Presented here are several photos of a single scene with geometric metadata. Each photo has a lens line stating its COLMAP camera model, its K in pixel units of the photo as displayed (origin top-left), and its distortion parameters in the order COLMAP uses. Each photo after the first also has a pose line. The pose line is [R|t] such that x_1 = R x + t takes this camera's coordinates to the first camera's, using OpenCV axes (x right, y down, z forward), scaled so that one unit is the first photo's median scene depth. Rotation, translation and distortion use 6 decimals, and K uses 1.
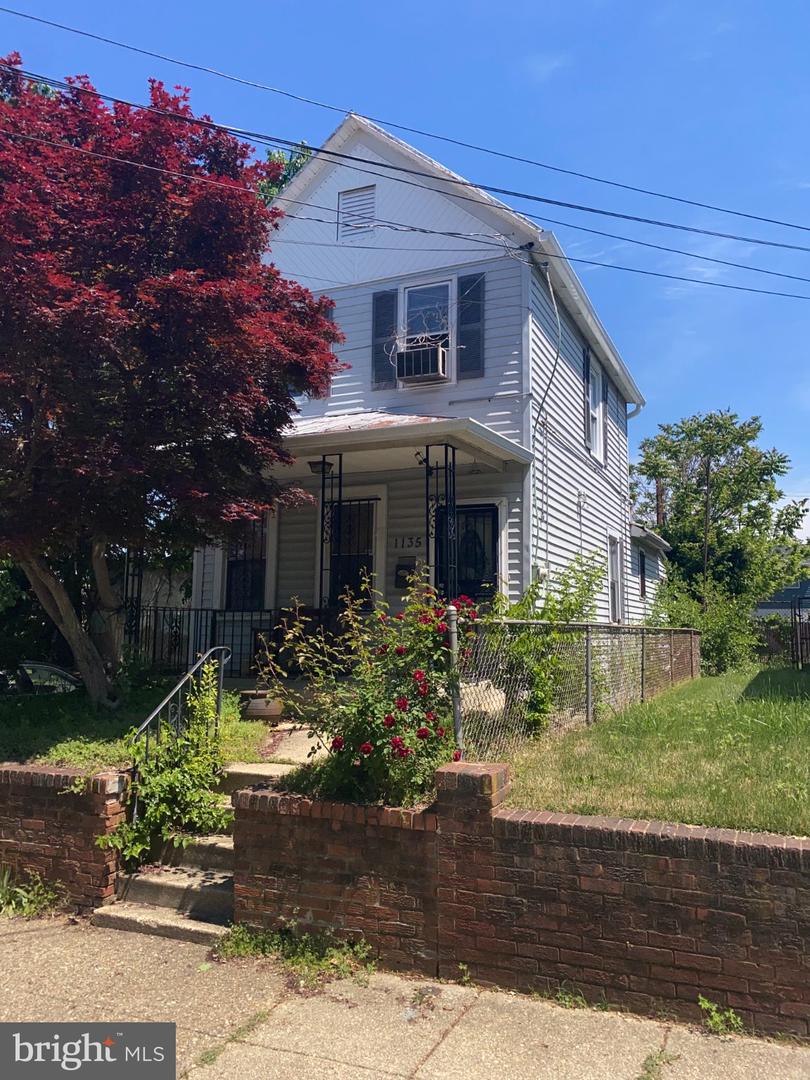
lens RADIAL K [[834.9, 0, 417.5], [0, 834.9, 509.8], [0, 0, 1]] dist [0.066640, -0.055669]
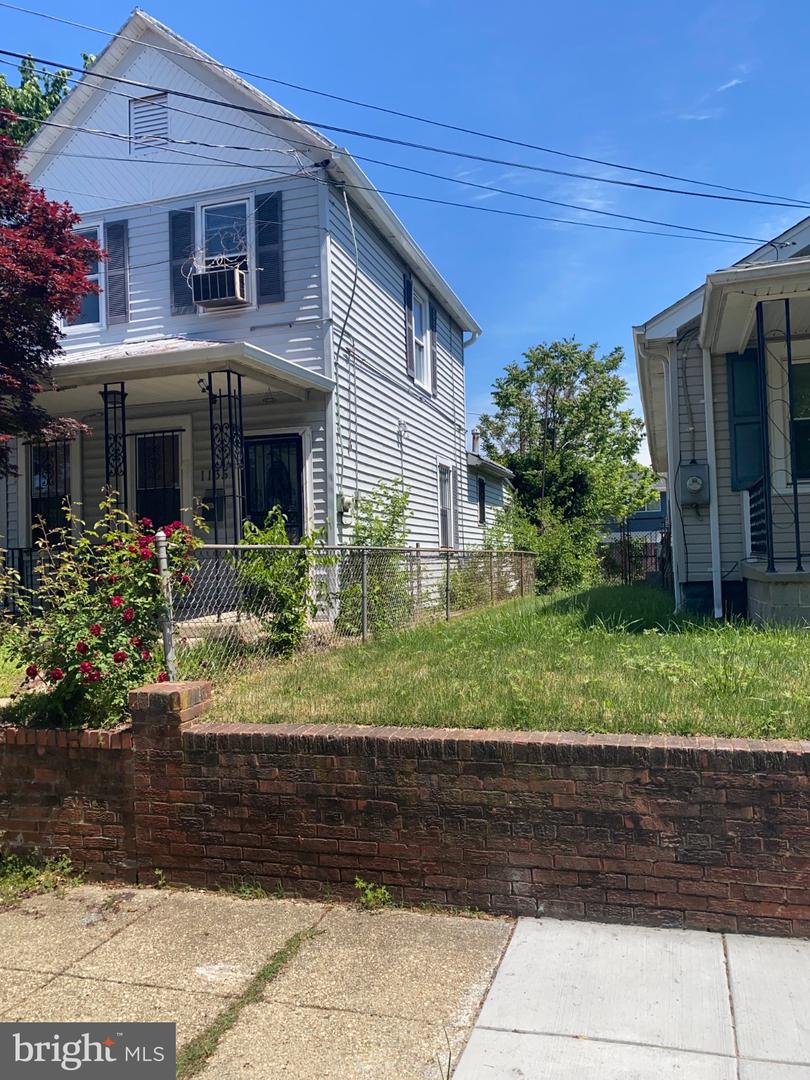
lens RADIAL K [[832.1, 0, 406.6], [0, 832.1, 532.1], [0, 0, 1]] dist [0.085535, -0.117872]
pose [[0.993203, -0.032171, 0.111859, 0.105670], [0.020367, 0.994252, 0.105111, 0.008402], [-0.114597, -0.102119, 0.988149, -0.007868]]
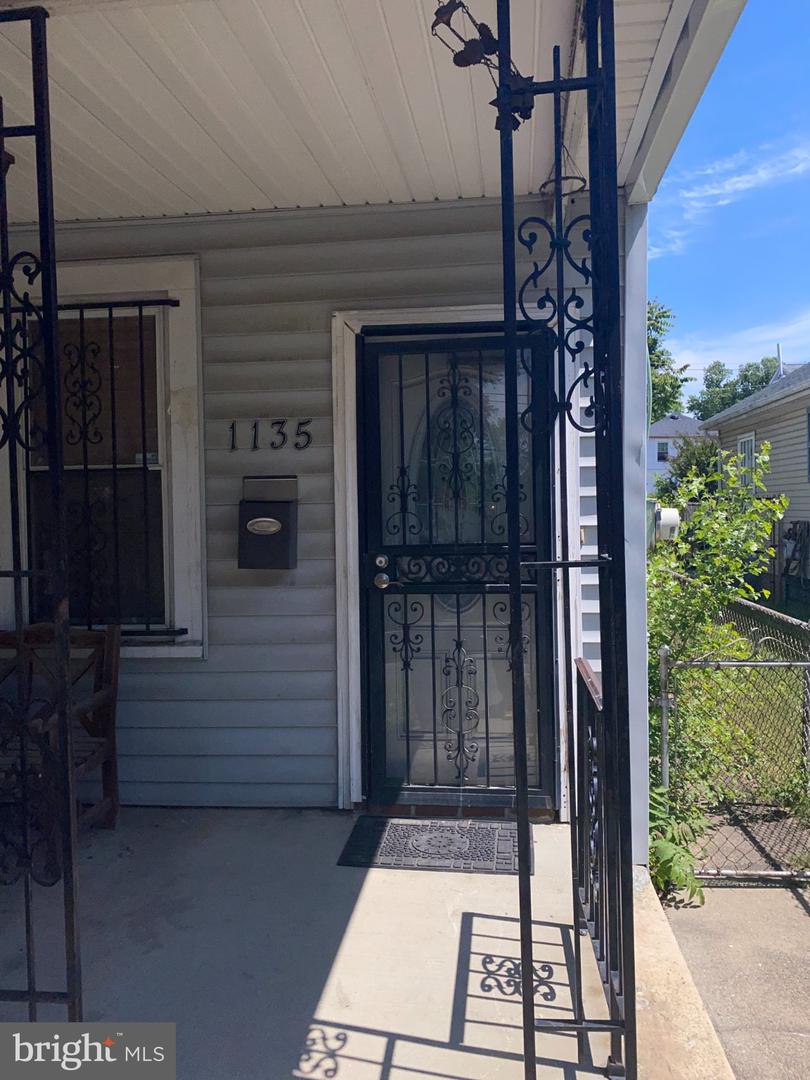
lens RADIAL K [[832.1, 0, 406.6], [0, 832.1, 532.1], [0, 0, 1]] dist [0.085535, -0.117872]
pose [[0.954809, -0.033910, 0.295279, -0.063126], [-0.019086, 0.984425, 0.174767, 0.018233], [-0.296606, -0.172505, 0.939291, 0.675428]]
